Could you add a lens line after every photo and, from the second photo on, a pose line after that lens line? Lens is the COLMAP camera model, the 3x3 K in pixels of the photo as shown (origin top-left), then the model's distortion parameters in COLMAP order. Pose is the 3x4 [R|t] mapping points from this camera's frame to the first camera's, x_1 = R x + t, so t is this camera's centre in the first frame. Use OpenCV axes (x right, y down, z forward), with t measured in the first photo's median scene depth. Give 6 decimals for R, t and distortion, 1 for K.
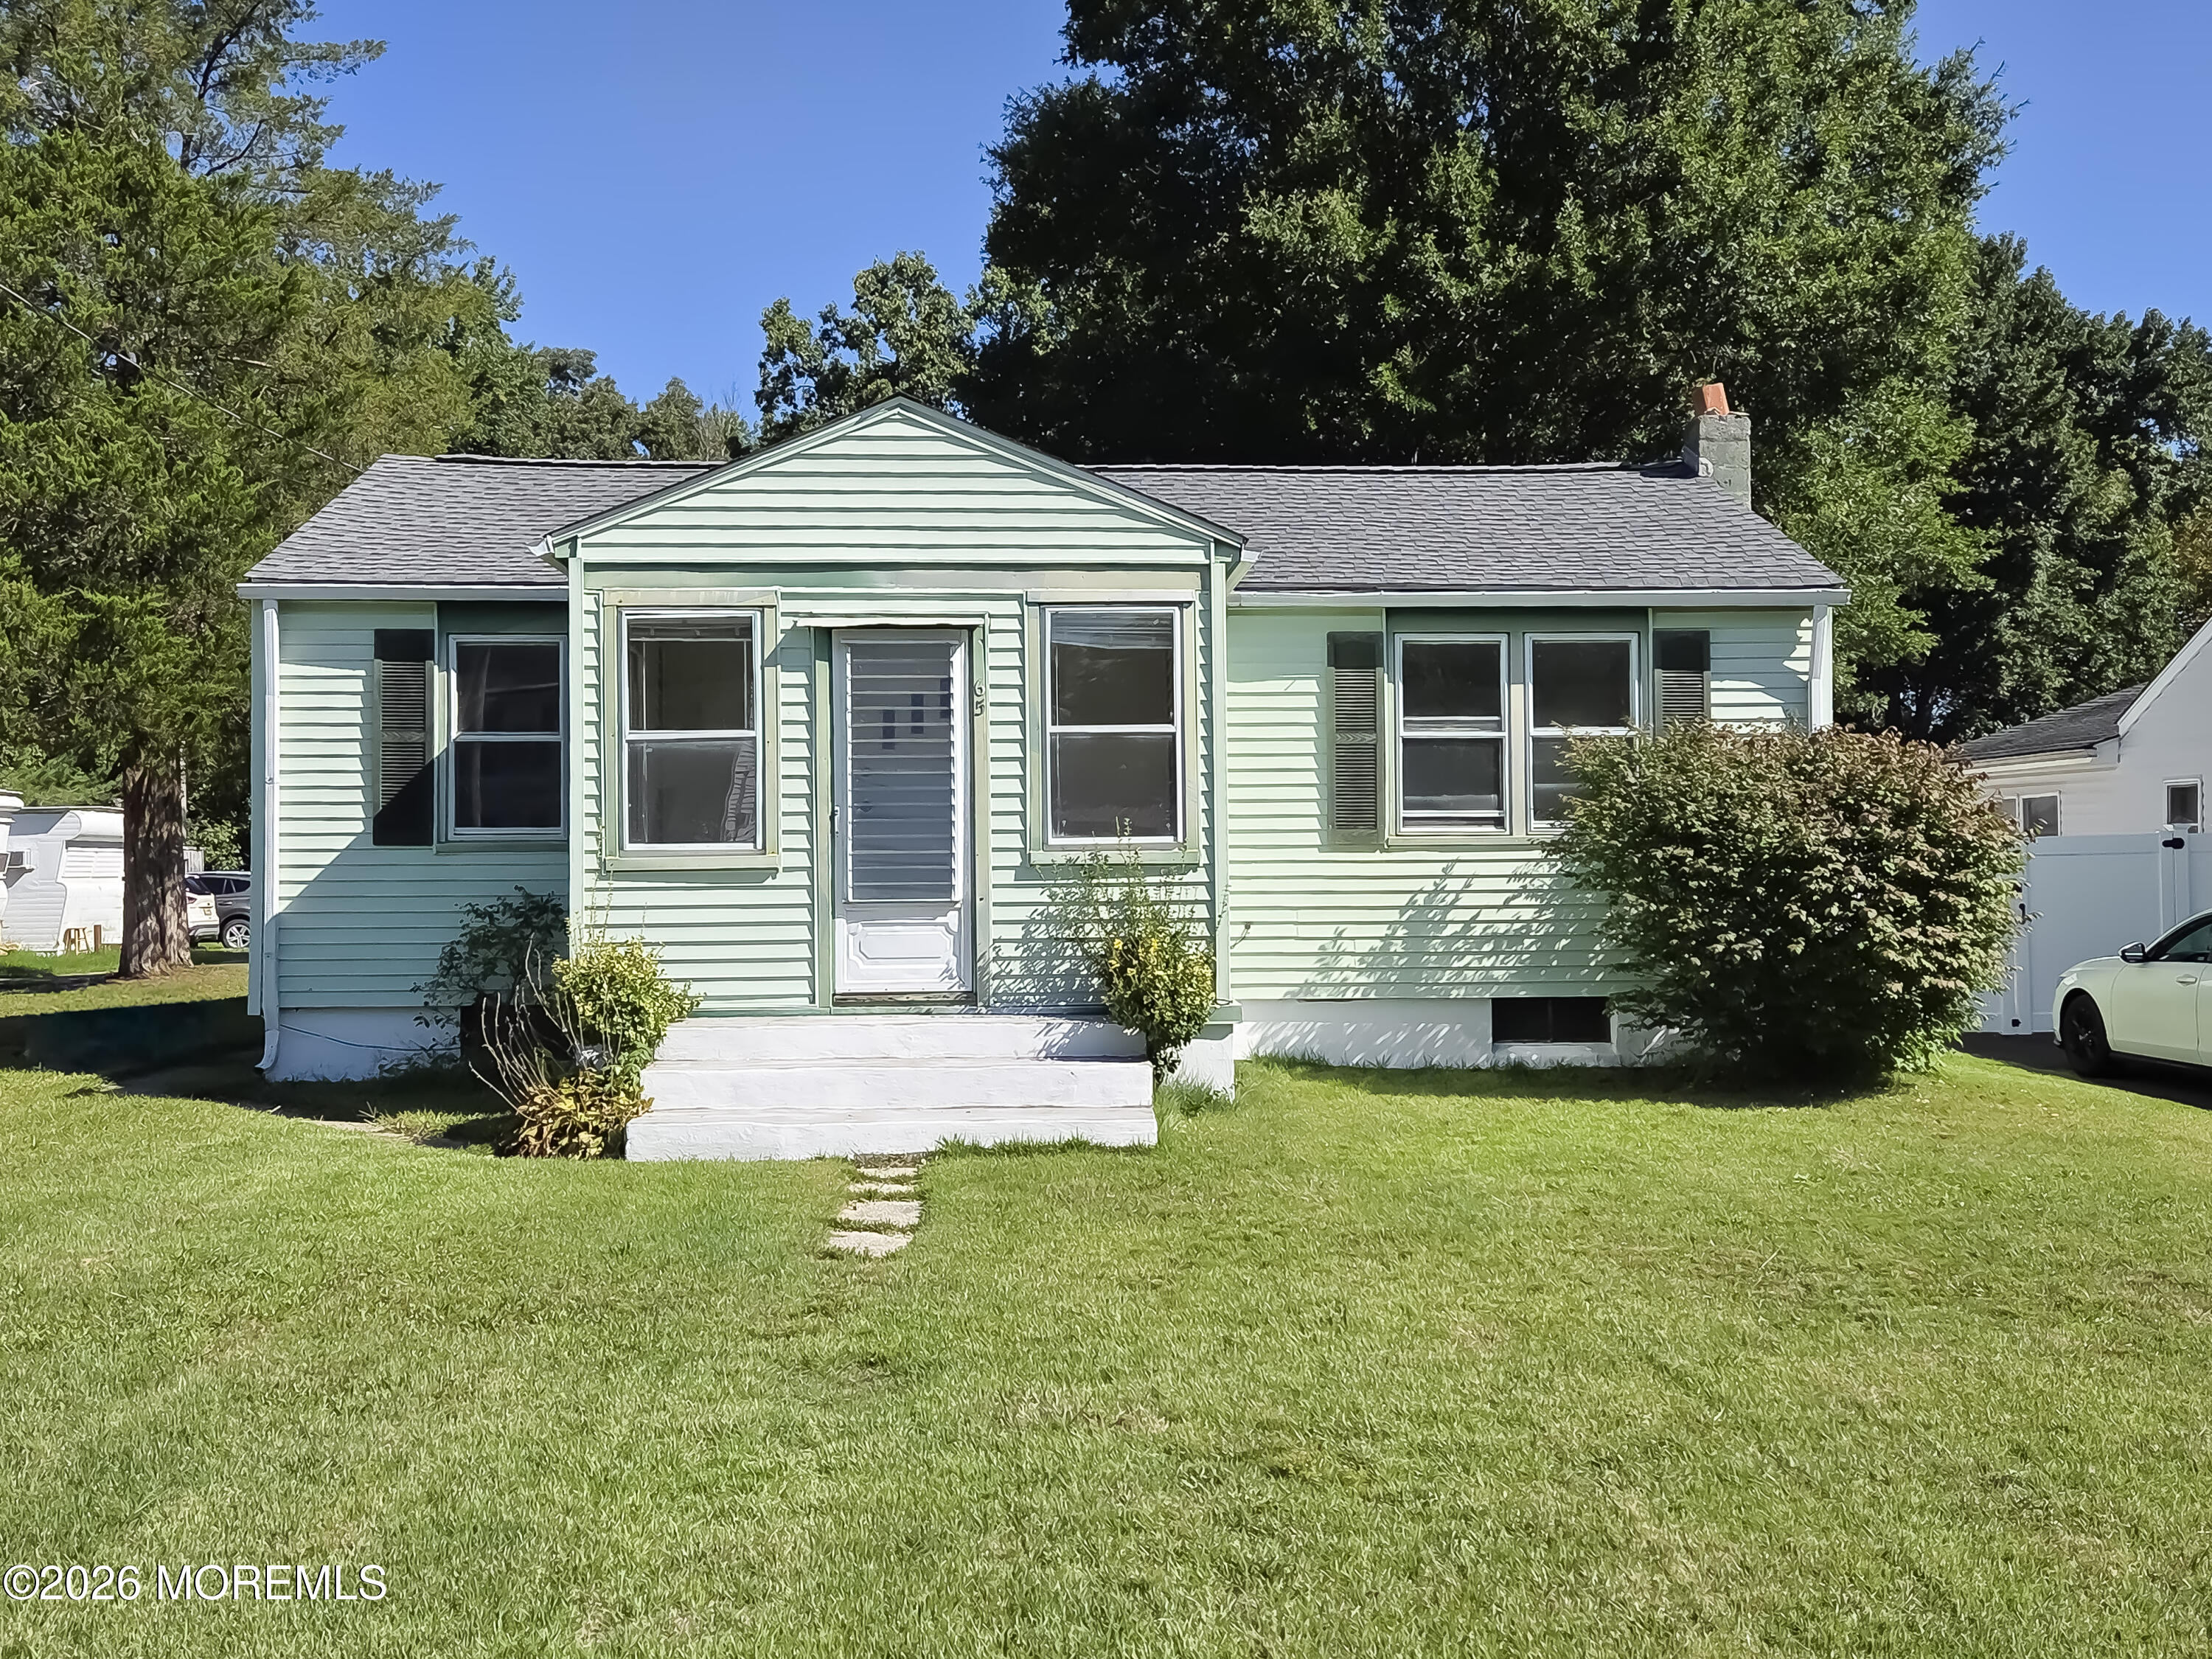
lens RADIAL K [[2239.9, 0, 1107.5], [0, 2239.9, 825.9], [0, 0, 1]] dist [0.037492, 0.000000]
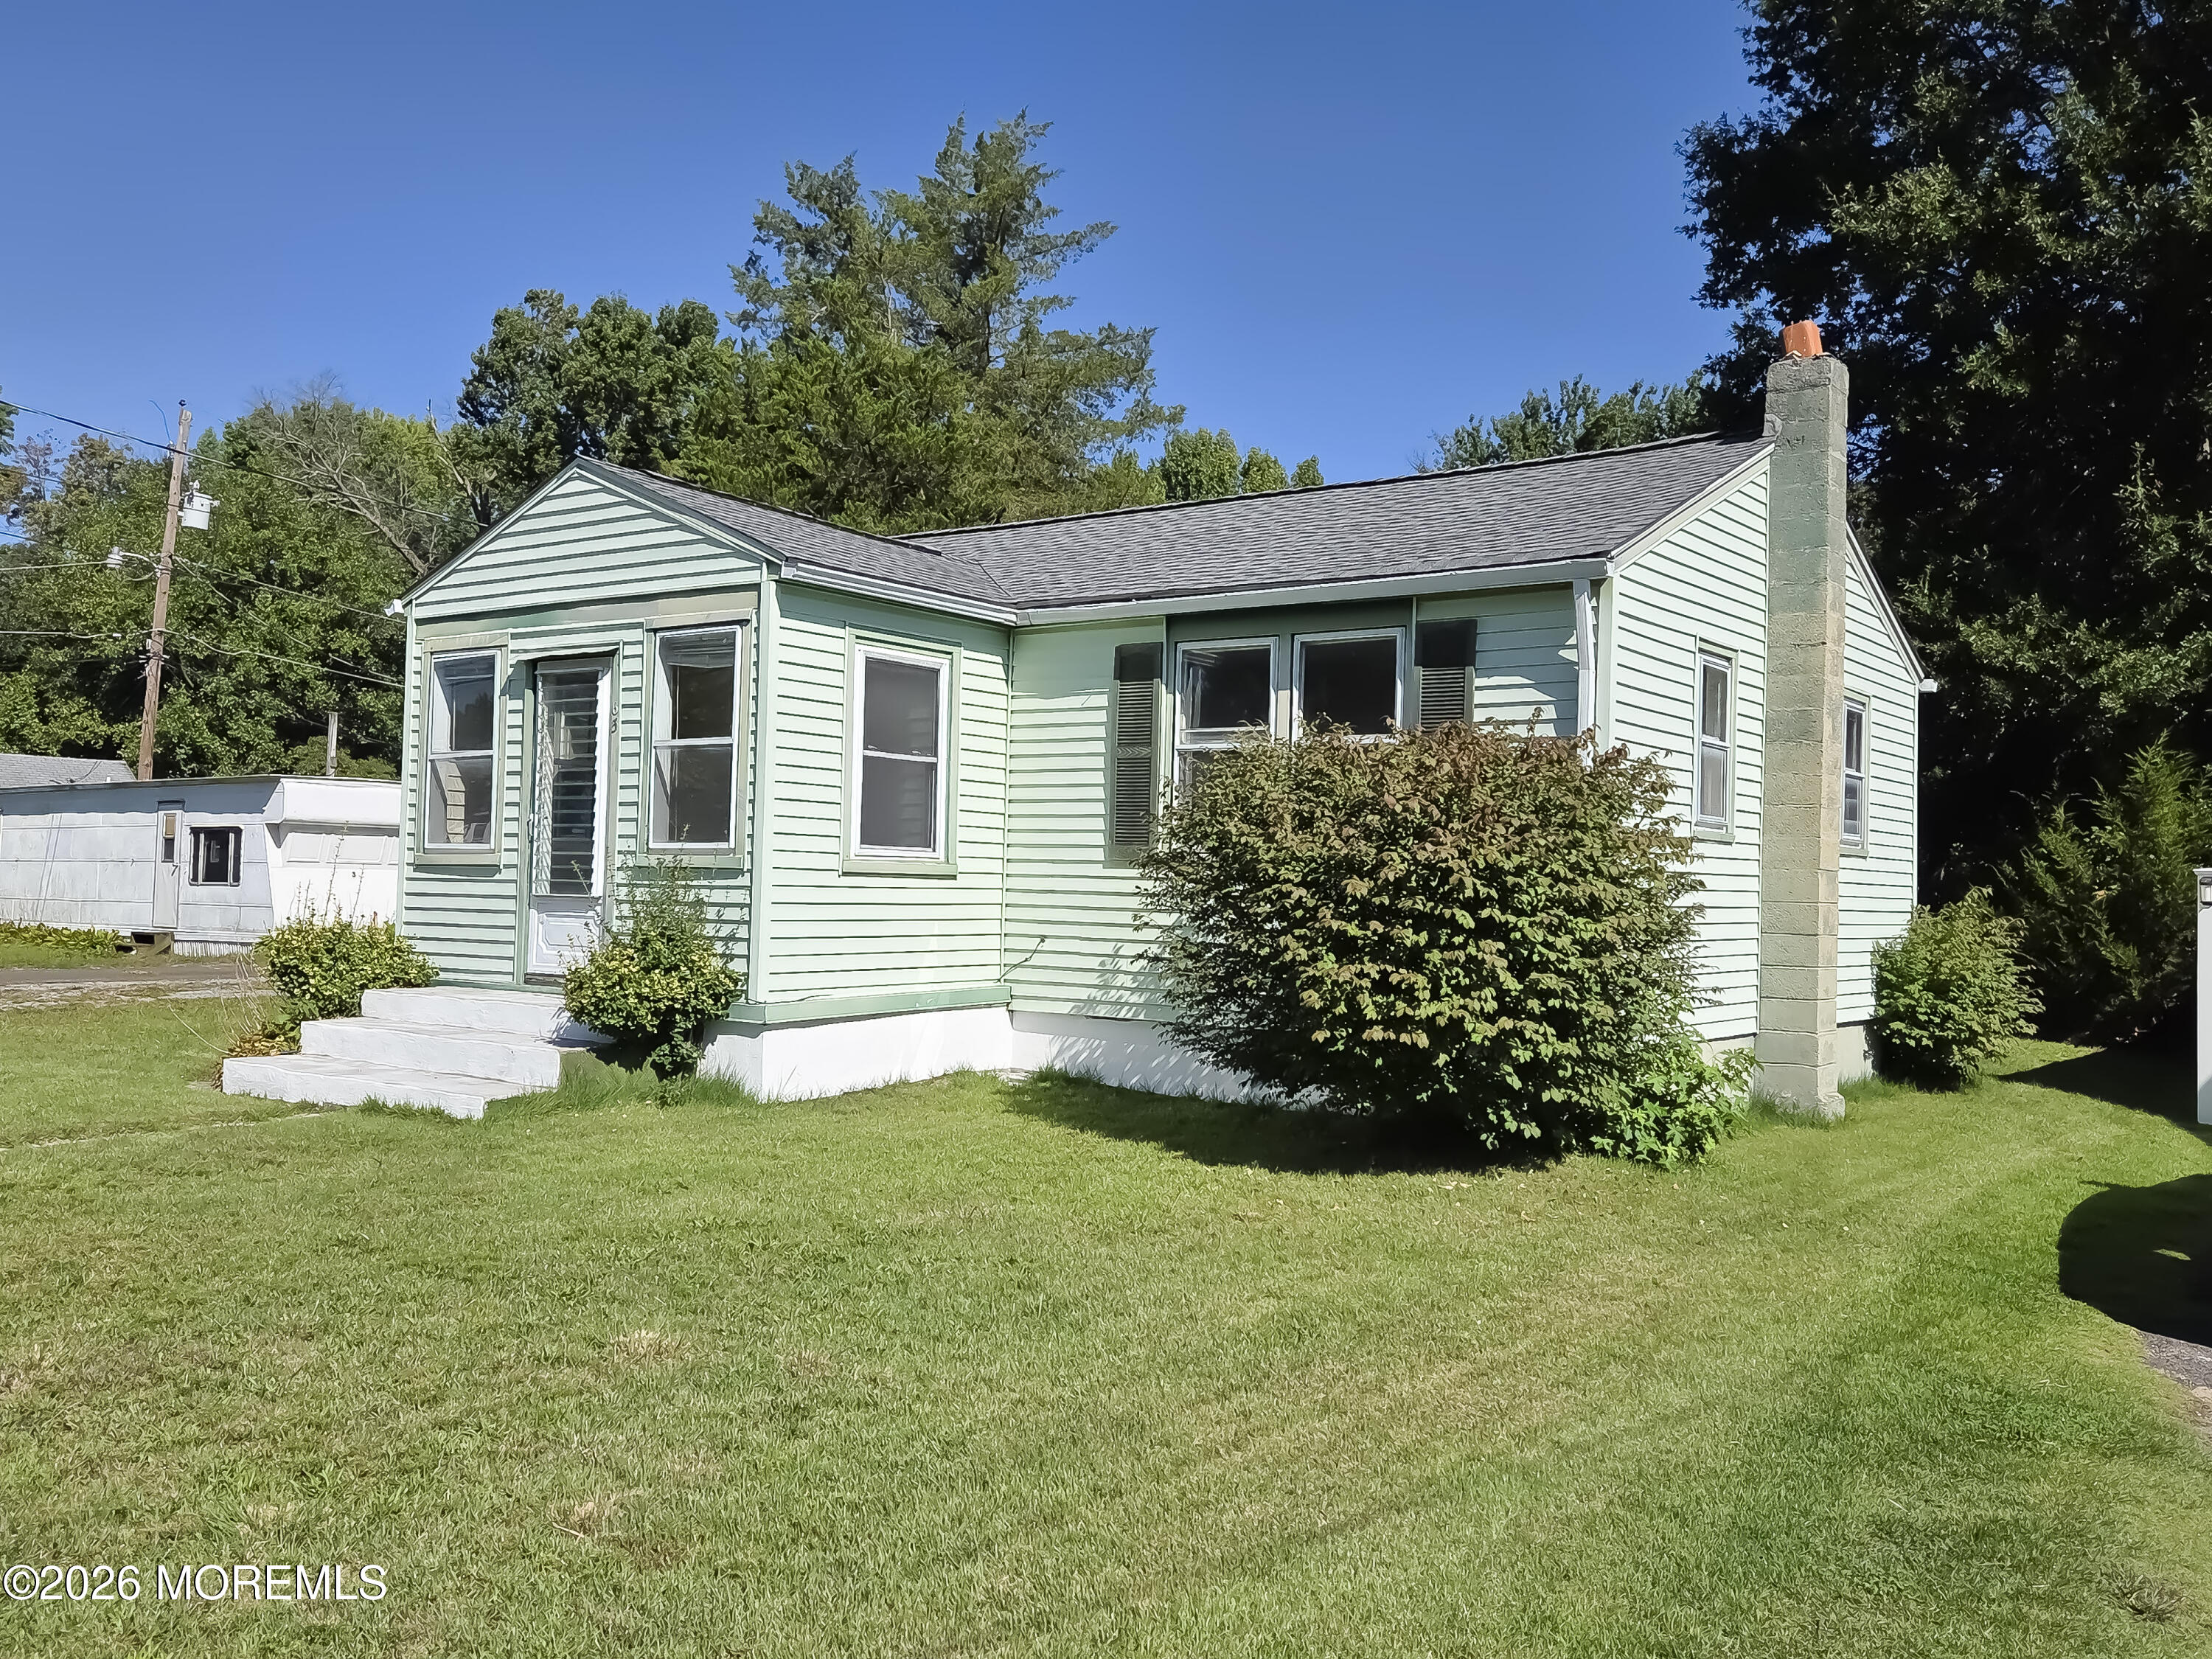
lens RADIAL K [[1863.8, 0, 1107.7], [0, 1863.8, 837.8], [0, 0, 1]] dist [0.056293, 0.000048]
pose [[0.776093, 0.010223, -0.630536, 0.651235], [-0.020251, 0.999757, -0.008715, 0.005946], [0.630293, 0.019533, 0.776111, 0.384302]]
